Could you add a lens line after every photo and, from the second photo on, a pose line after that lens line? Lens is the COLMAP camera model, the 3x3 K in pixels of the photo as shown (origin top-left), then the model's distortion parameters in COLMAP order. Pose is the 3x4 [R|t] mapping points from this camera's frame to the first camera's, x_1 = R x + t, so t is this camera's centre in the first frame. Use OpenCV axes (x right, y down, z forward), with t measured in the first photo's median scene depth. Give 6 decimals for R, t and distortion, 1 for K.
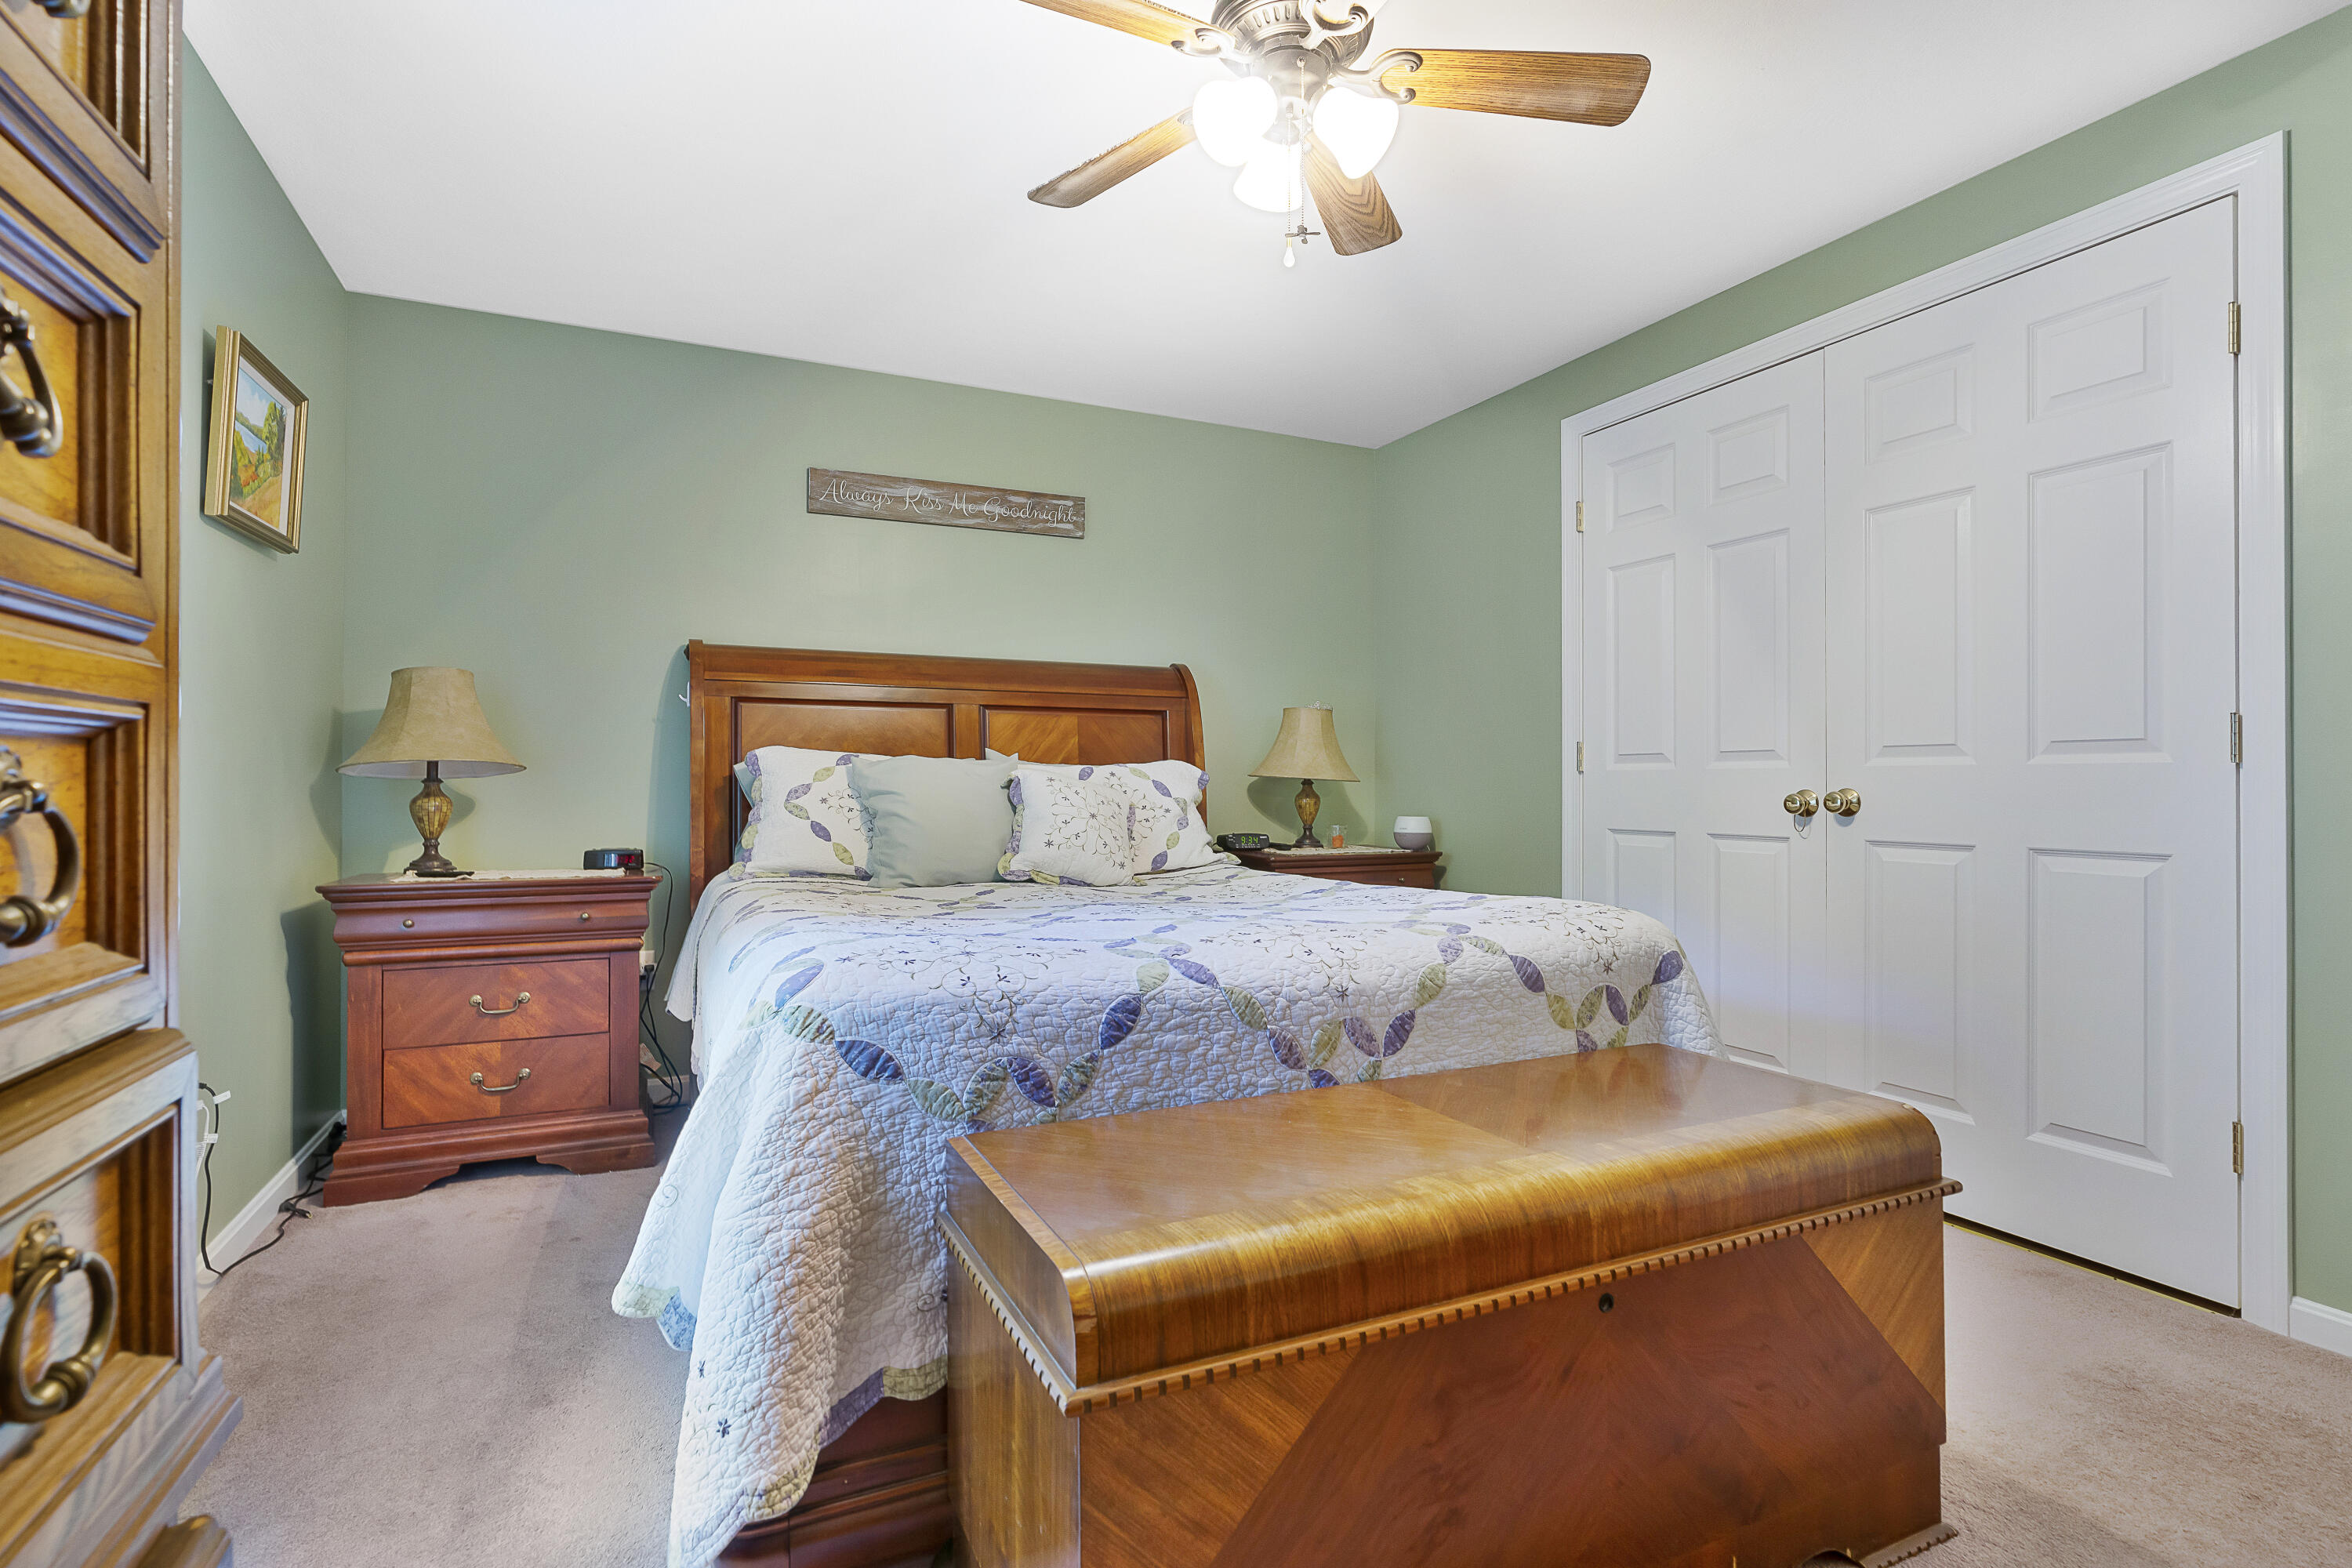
lens RADIAL K [[1069.0, 0, 1188.1], [0, 1069.0, 777.4], [0, 0, 1]] dist [-0.008824, 0.001568]
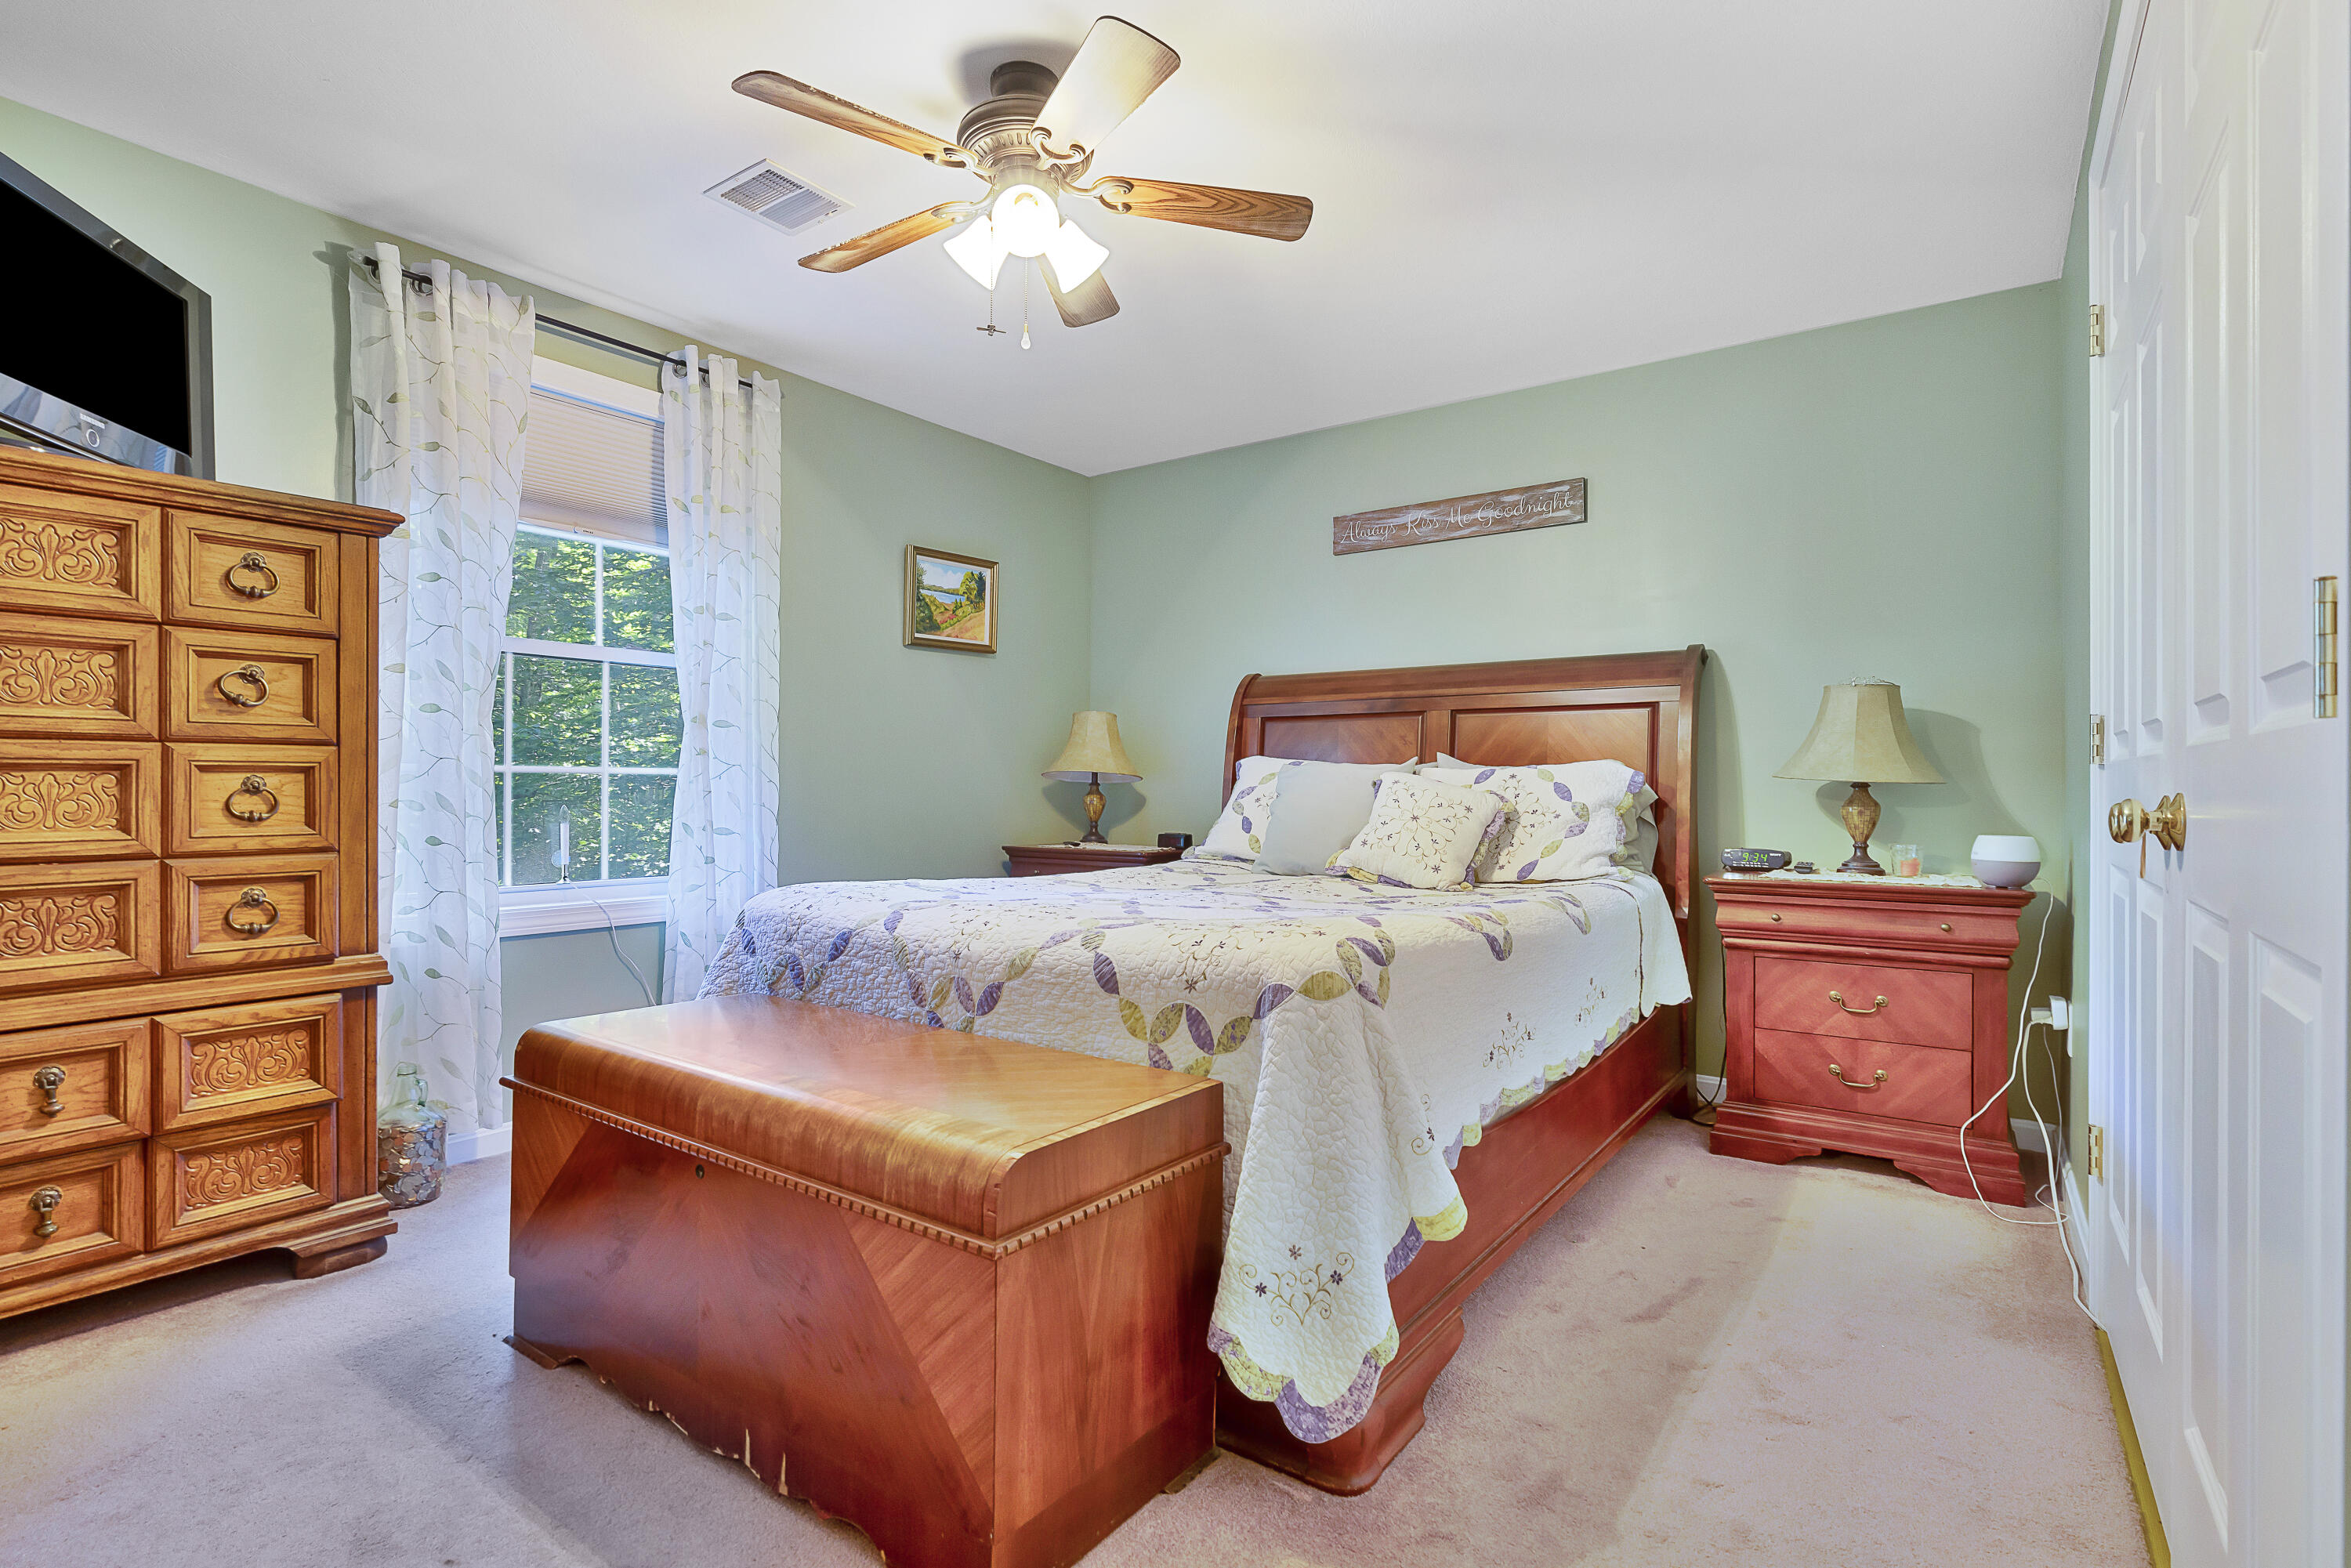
lens RADIAL K [[1068.5, 0, 1187.6], [0, 1068.5, 777.4], [0, 0, 1]] dist [-0.008824, 0.001568]
pose [[0.521133, -0.007379, -0.853443, 1.244652], [0.003320, 0.999973, -0.006619, 0.006705], [0.853469, 0.000616, 0.521143, 0.553934]]
